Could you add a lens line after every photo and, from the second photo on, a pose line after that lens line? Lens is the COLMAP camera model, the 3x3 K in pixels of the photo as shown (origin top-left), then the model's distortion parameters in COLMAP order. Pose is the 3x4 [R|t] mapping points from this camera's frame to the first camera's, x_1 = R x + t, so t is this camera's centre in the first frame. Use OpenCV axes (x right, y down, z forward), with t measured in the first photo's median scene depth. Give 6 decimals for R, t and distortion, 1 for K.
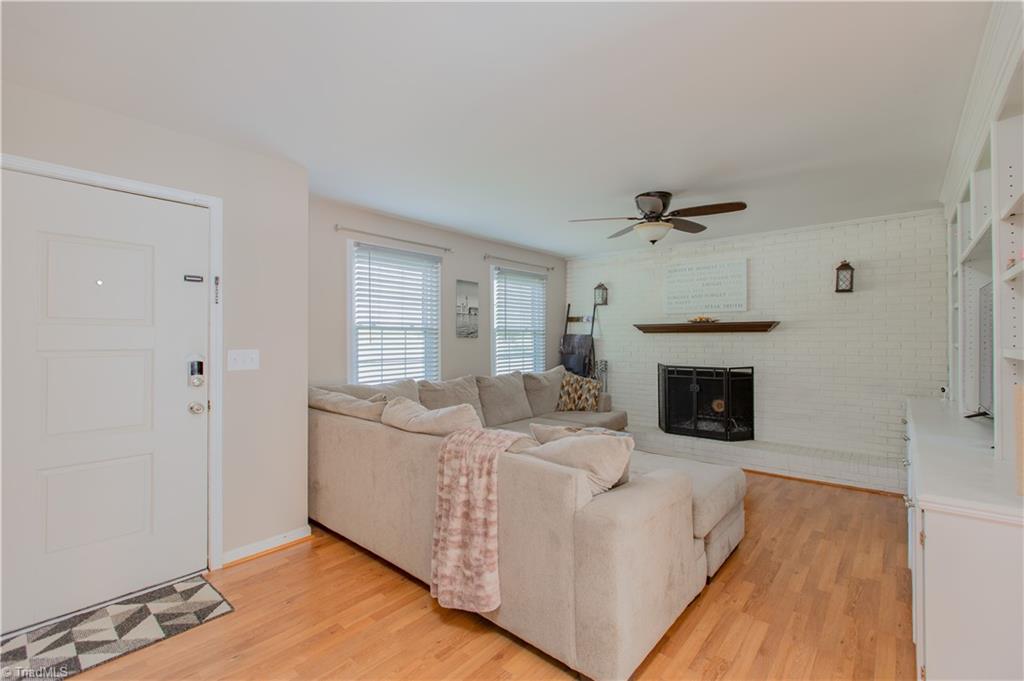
lens RADIAL K [[468.6, 0, 510.0], [0, 468.6, 337.0], [0, 0, 1]] dist [-0.001127, -0.001105]
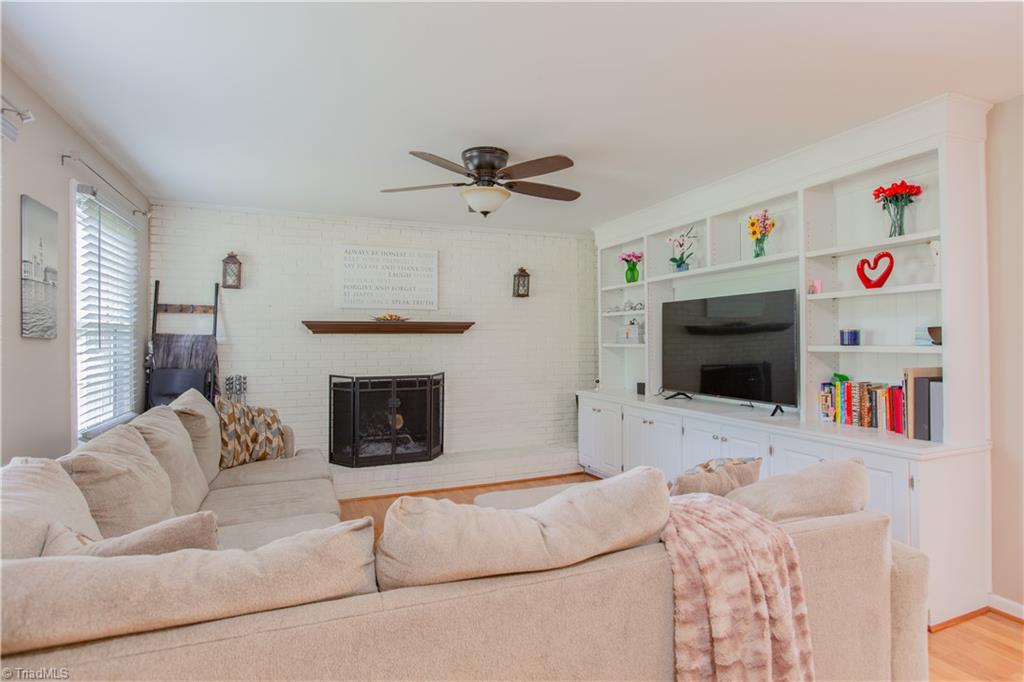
lens RADIAL K [[532.2, 0, 513.1], [0, 532.2, 338.7], [0, 0, 1]] dist [0.003409, 0.000290]
pose [[0.457115, 0.003195, 0.889402, -0.307770], [0.000701, 0.999992, -0.003953, 0.003058], [-0.889407, 0.002431, 0.457109, 0.393316]]
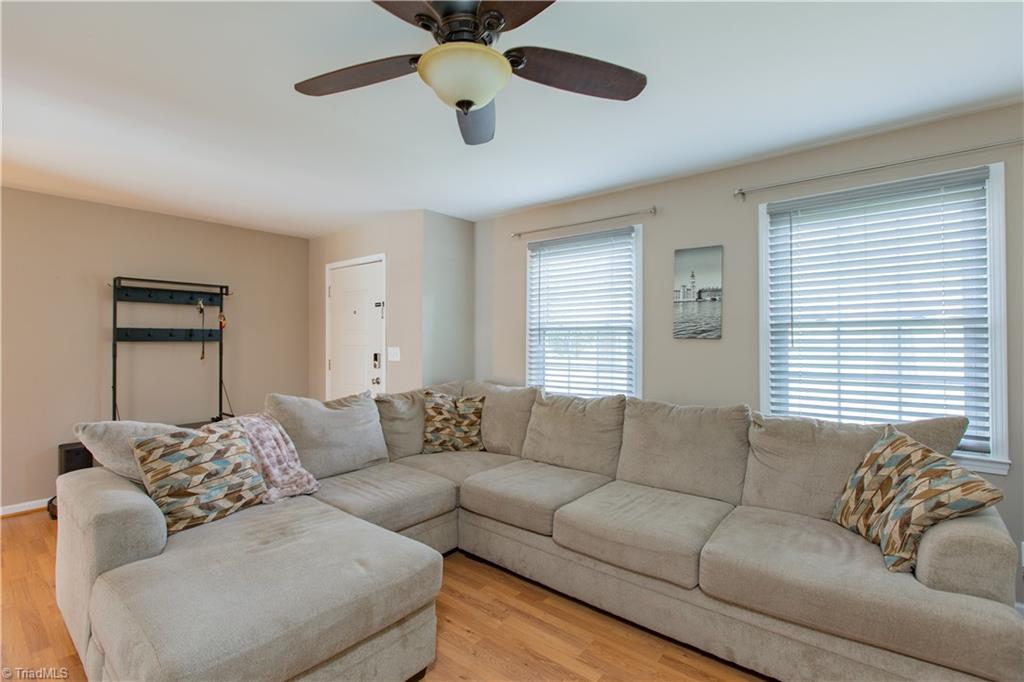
lens RADIAL K [[468.6, 0, 511.4], [0, 468.6, 338.1], [0, 0, 1]] dist [-0.001127, -0.001105]
pose [[0.007644, -0.007012, -0.999946, 0.499823], [-0.000451, 0.999975, -0.007016, 0.003779], [0.999971, 0.000505, 0.007641, 0.718219]]
